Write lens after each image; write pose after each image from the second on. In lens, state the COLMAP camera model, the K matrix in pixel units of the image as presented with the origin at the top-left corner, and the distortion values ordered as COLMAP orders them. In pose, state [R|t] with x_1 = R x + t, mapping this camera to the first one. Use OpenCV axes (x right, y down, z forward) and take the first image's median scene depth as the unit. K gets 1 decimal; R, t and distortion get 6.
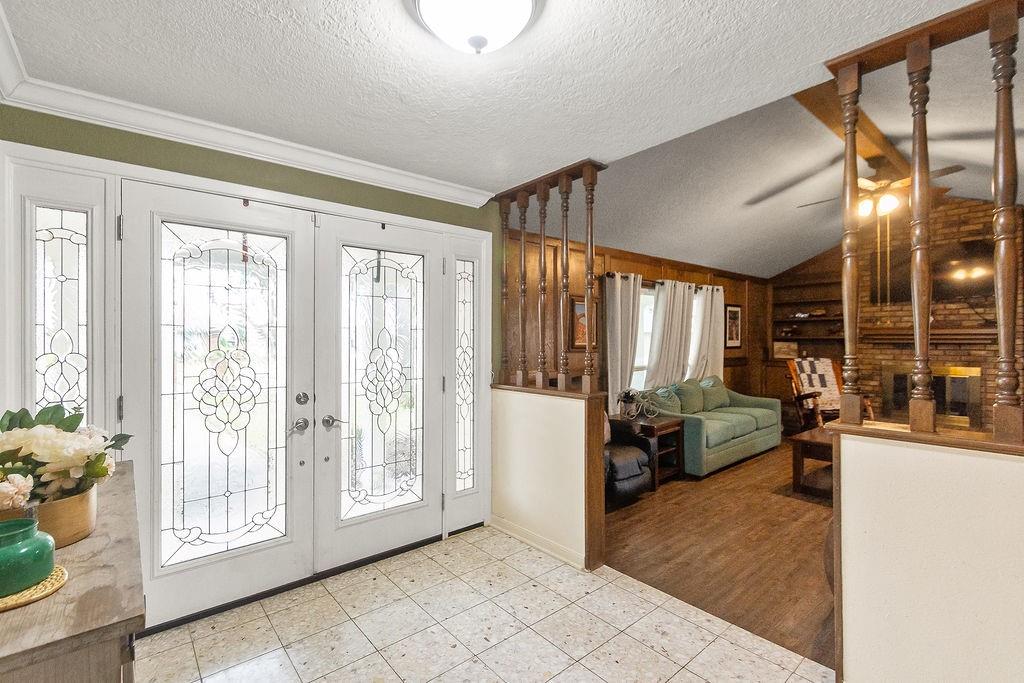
lens RADIAL K [[465.3, 0, 516.4], [0, 465.3, 344.7], [0, 0, 1]] dist [0.002966, -0.000026]
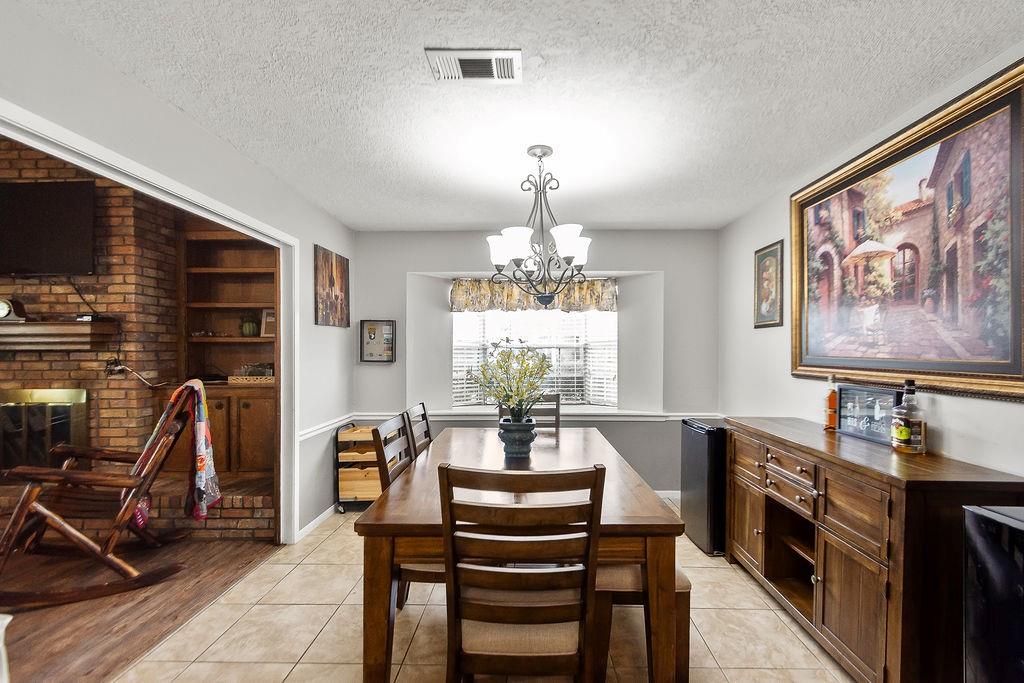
lens RADIAL K [[465.3, 0, 516.4], [0, 465.3, 344.7], [0, 0, 1]] dist [0.002966, -0.000026]
pose [[0.668716, 0.002673, 0.743513, 0.966929], [0.008740, 0.999896, -0.011456, 0.002052], [-0.743467, 0.014159, 0.668623, 0.163317]]
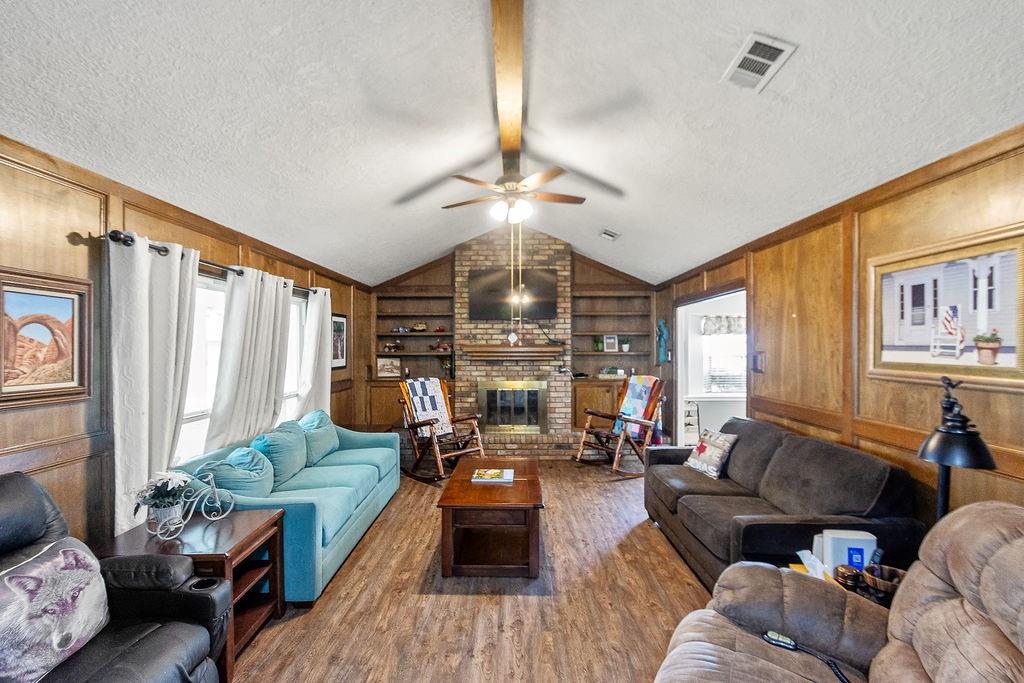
lens RADIAL K [[465.3, 0, 516.4], [0, 465.3, 344.7], [0, 0, 1]] dist [0.002966, -0.000026]
pose [[0.661116, 0.005939, 0.750260, 0.093017], [0.007444, 0.999868, -0.014474, -0.025485], [-0.750247, 0.015154, 0.660984, 0.317108]]
